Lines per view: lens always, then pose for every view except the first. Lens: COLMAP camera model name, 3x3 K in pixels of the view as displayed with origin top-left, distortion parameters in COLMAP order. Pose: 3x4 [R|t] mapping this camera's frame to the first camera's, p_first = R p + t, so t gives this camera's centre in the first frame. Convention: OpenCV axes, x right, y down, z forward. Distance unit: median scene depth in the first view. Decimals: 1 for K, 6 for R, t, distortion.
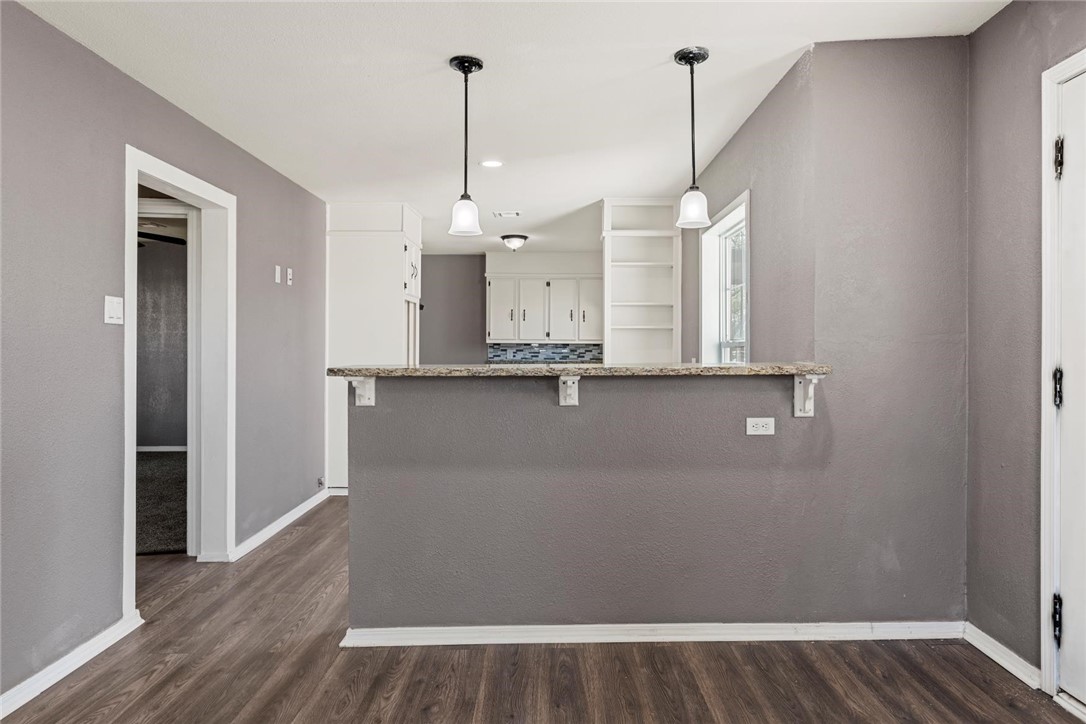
lens RADIAL K [[683.1, 0, 542.1], [0, 683.1, 358.2], [0, 0, 1]] dist [0.004120, -0.001590]
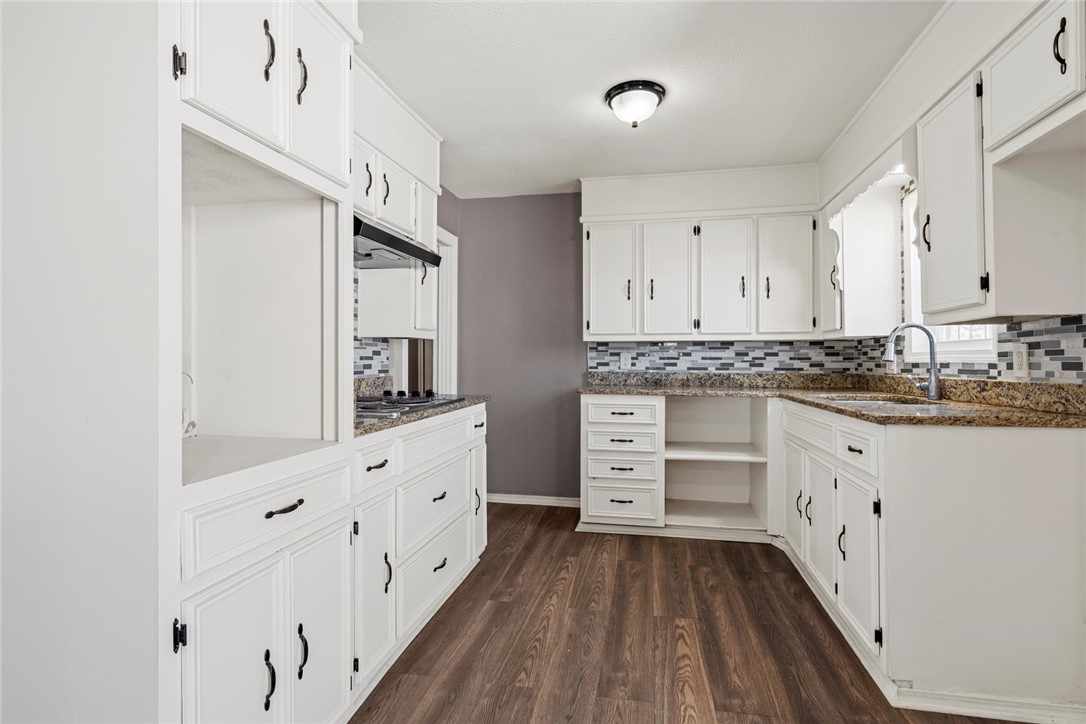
lens RADIAL K [[562.1, 0, 548.6], [0, 562.1, 360.0], [0, 0, 1]] dist [-0.002400, -0.000063]
pose [[0.983284, -0.005578, -0.181995, -0.029999], [0.003781, 0.999941, -0.010222, -0.002396], [0.182042, 0.009363, 0.983246, 0.630089]]
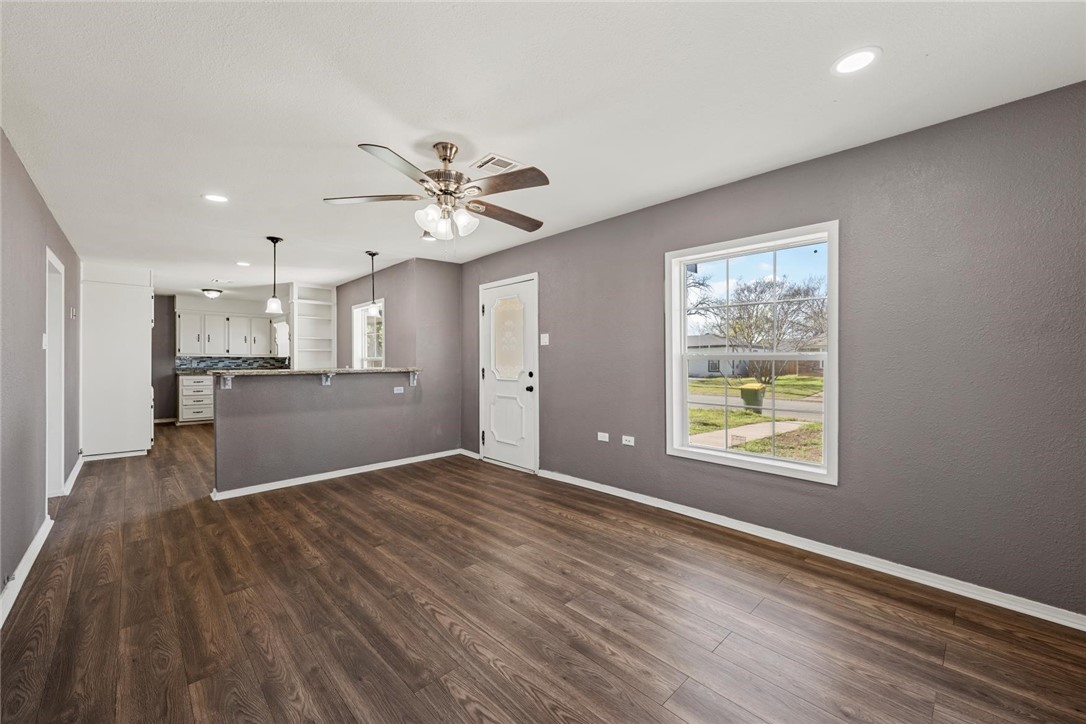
lens RADIAL K [[432.9, 0, 540.1], [0, 432.9, 363.2], [0, 0, 1]] dist [0.001921, 0.000146]
pose [[0.725740, -0.002980, 0.687963, -0.181536], [0.004894, 0.999988, -0.000831, -0.002743], [-0.687952, 0.003970, 0.725745, -0.261631]]
